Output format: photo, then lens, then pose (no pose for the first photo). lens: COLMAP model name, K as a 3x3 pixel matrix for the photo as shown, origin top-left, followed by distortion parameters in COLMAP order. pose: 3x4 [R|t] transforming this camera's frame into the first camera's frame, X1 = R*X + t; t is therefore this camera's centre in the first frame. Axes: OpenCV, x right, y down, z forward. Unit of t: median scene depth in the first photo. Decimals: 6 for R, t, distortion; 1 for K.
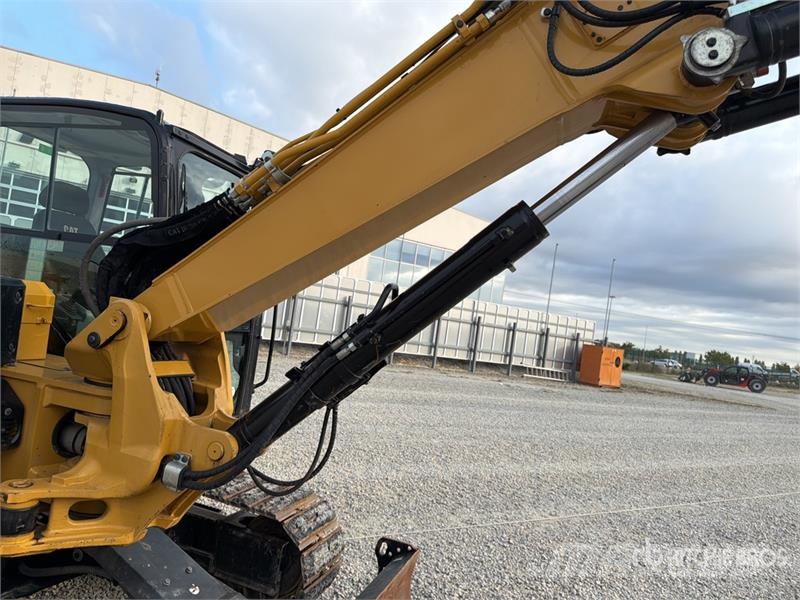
lens RADIAL K [[560.9, 0, 391.2], [0, 560.9, 299.9], [0, 0, 1]] dist [0.119787, -0.176749]
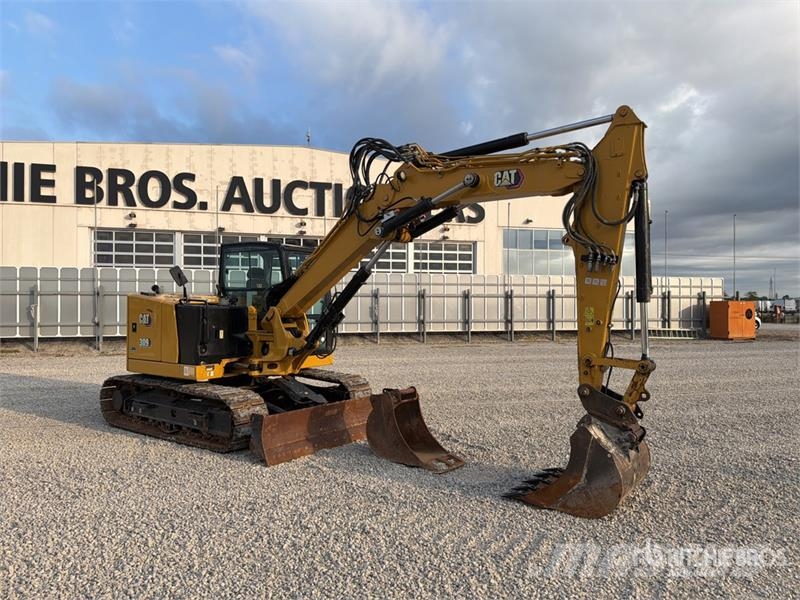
lens RADIAL K [[566.8, 0, 391.4], [0, 566.8, 301.3], [0, 0, 1]] dist [0.127564, -0.186967]
pose [[0.942655, -0.139939, -0.303014, 0.113797], [0.142435, 0.989706, -0.013963, 0.010242], [0.301849, -0.029998, 0.952884, -0.187981]]
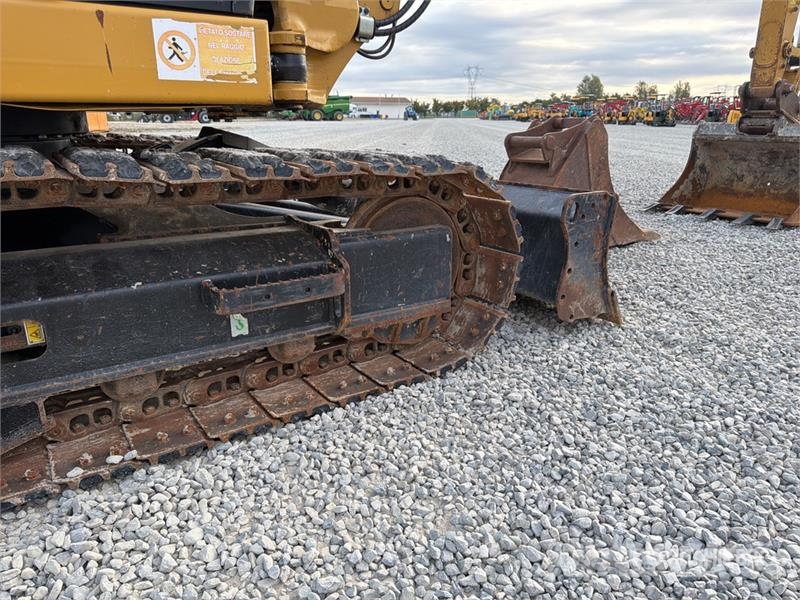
lens RADIAL K [[573.5, 0, 400.0], [0, 573.5, 300.0], [0, 0, 1]] dist [0.013308, -0.002573]
pose [[0.591385, -0.371913, 0.715503, -0.111044], [0.052028, 0.903042, 0.426391, 0.025842], [-0.804709, -0.214935, 0.553396, 0.013028]]
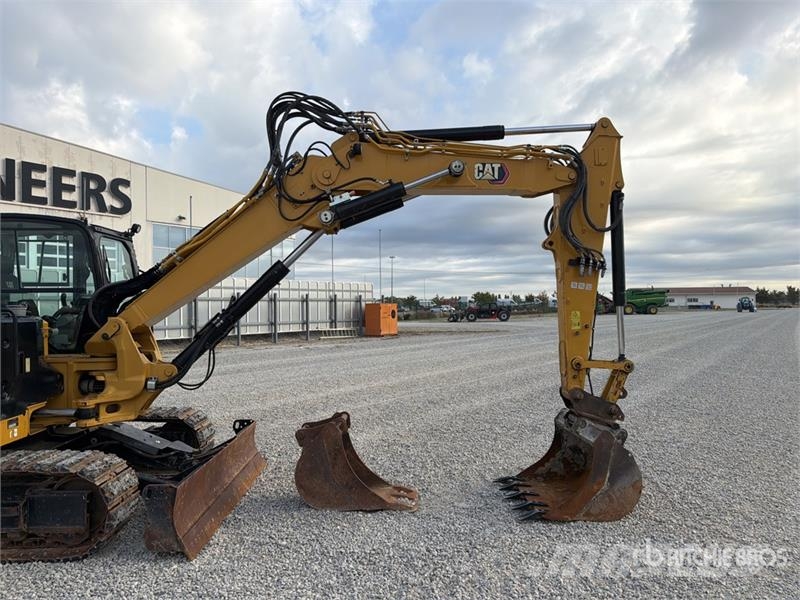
lens RADIAL K [[568.2, 0, 397.9], [0, 568.2, 305.2], [0, 0, 1]] dist [0.121962, -0.188717]
pose [[0.924342, -0.147752, 0.351796, -0.018767], [0.126822, 0.988534, 0.081953, -0.008442], [-0.359871, -0.031138, 0.932482, -0.139331]]
